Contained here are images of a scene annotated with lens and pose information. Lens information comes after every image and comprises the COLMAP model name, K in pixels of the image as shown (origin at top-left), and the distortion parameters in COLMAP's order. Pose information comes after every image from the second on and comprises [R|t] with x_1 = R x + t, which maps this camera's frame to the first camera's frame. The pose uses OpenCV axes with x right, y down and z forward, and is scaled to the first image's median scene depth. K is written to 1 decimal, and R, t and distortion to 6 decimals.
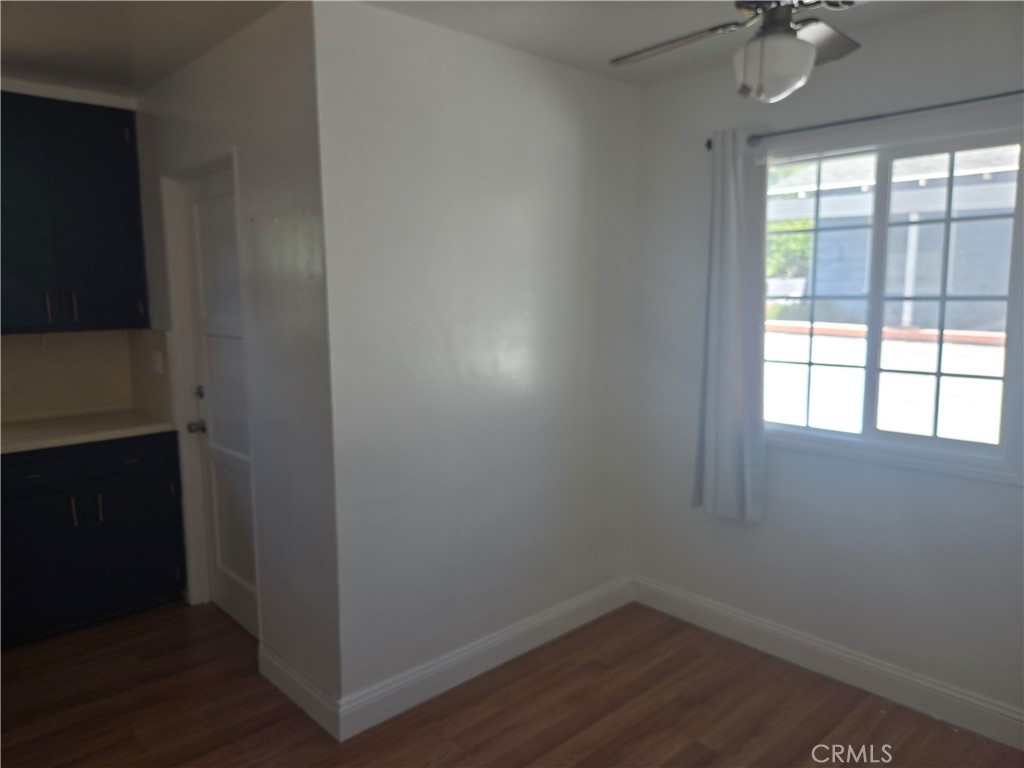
lens RADIAL K [[689.6, 0, 512.0], [0, 689.6, 384.0], [0, 0, 1]] dist [0.071333, -0.062288]
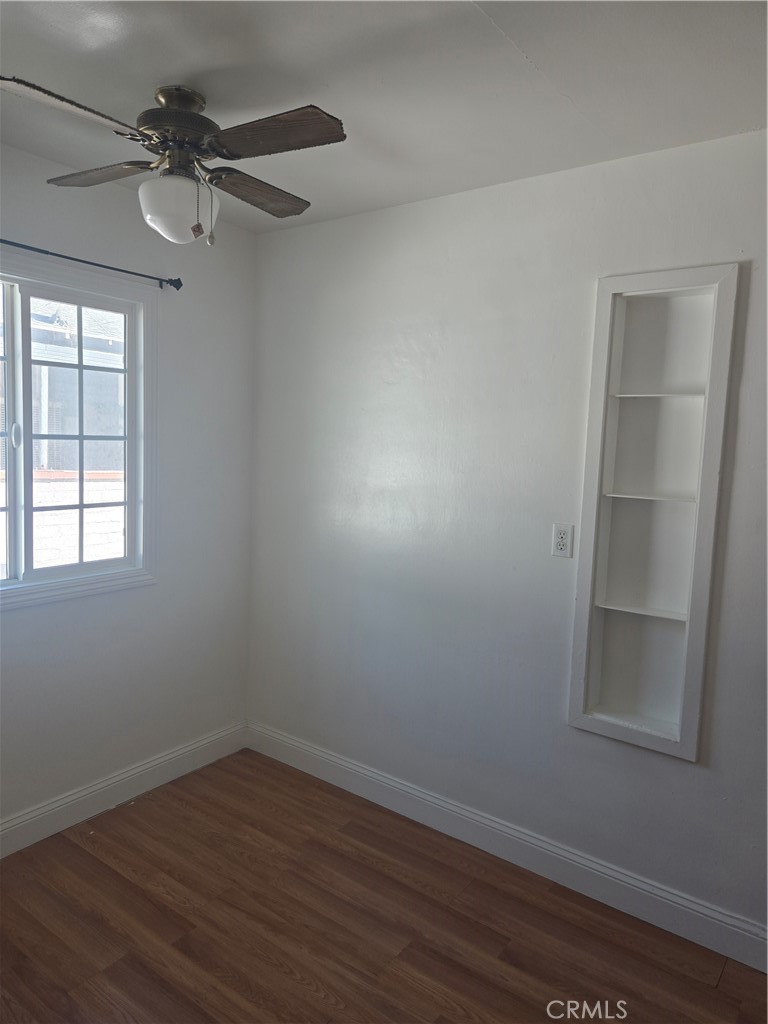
lens RADIAL K [[689.5, 0, 382.2], [0, 689.5, 500.3], [0, 0, 1]] dist [0.101808, 0.001201]
pose [[-0.173002, -0.097144, 0.980119, -0.554092], [0.091190, 0.989270, 0.114147, -0.105692], [-0.980691, 0.109124, -0.162287, 0.715337]]
